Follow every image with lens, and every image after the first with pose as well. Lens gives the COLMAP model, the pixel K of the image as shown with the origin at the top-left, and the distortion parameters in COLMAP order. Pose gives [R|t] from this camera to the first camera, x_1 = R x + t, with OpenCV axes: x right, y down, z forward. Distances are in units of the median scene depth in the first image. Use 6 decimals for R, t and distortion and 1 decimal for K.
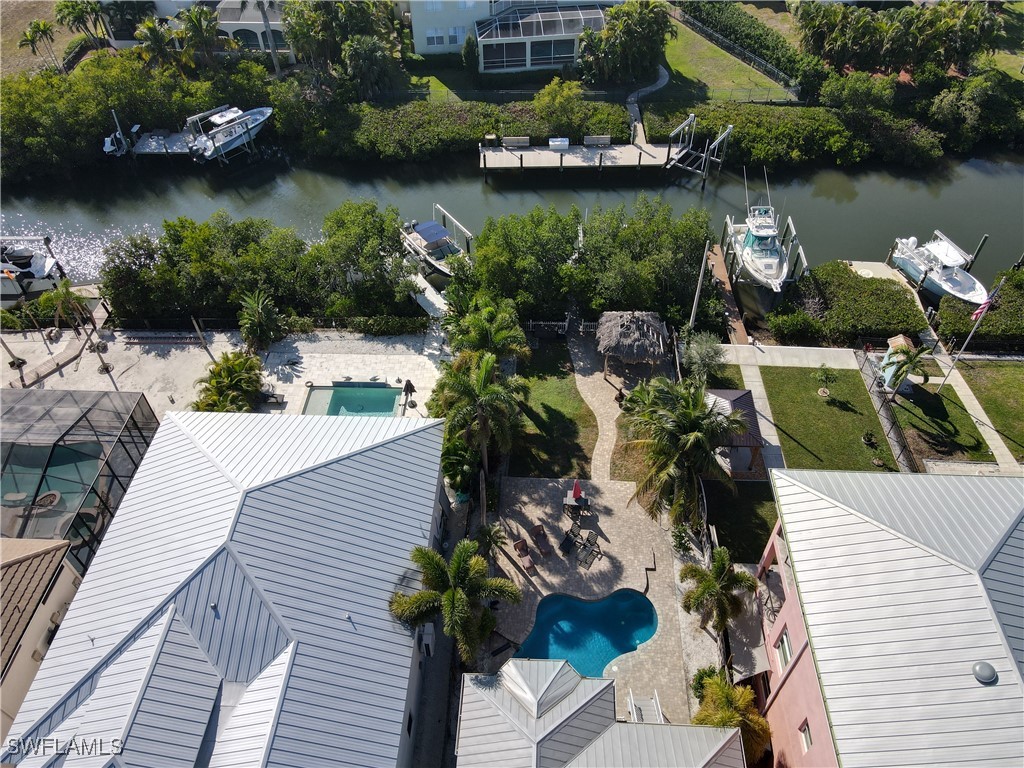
lens RADIAL K [[772.0, 0, 512.0], [0, 772.0, 384.0], [0, 0, 1]] dist [-0.002085, 0.043115]
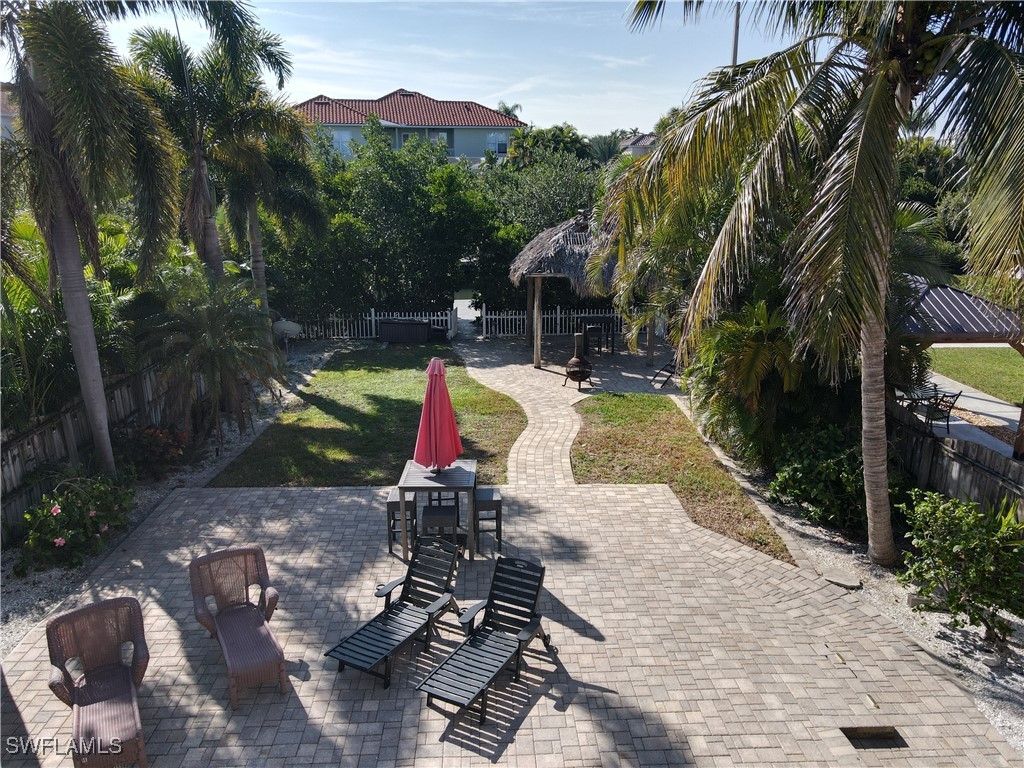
lens RADIAL K [[772.0, 0, 512.0], [0, 772.0, 384.0], [0, 0, 1]] dist [-0.002085, 0.043115]
pose [[0.996263, -0.038661, 0.077234, 0.054000], [0.072070, 0.864934, -0.496683, 0.140113], [-0.047600, 0.500393, 0.864489, 0.470163]]
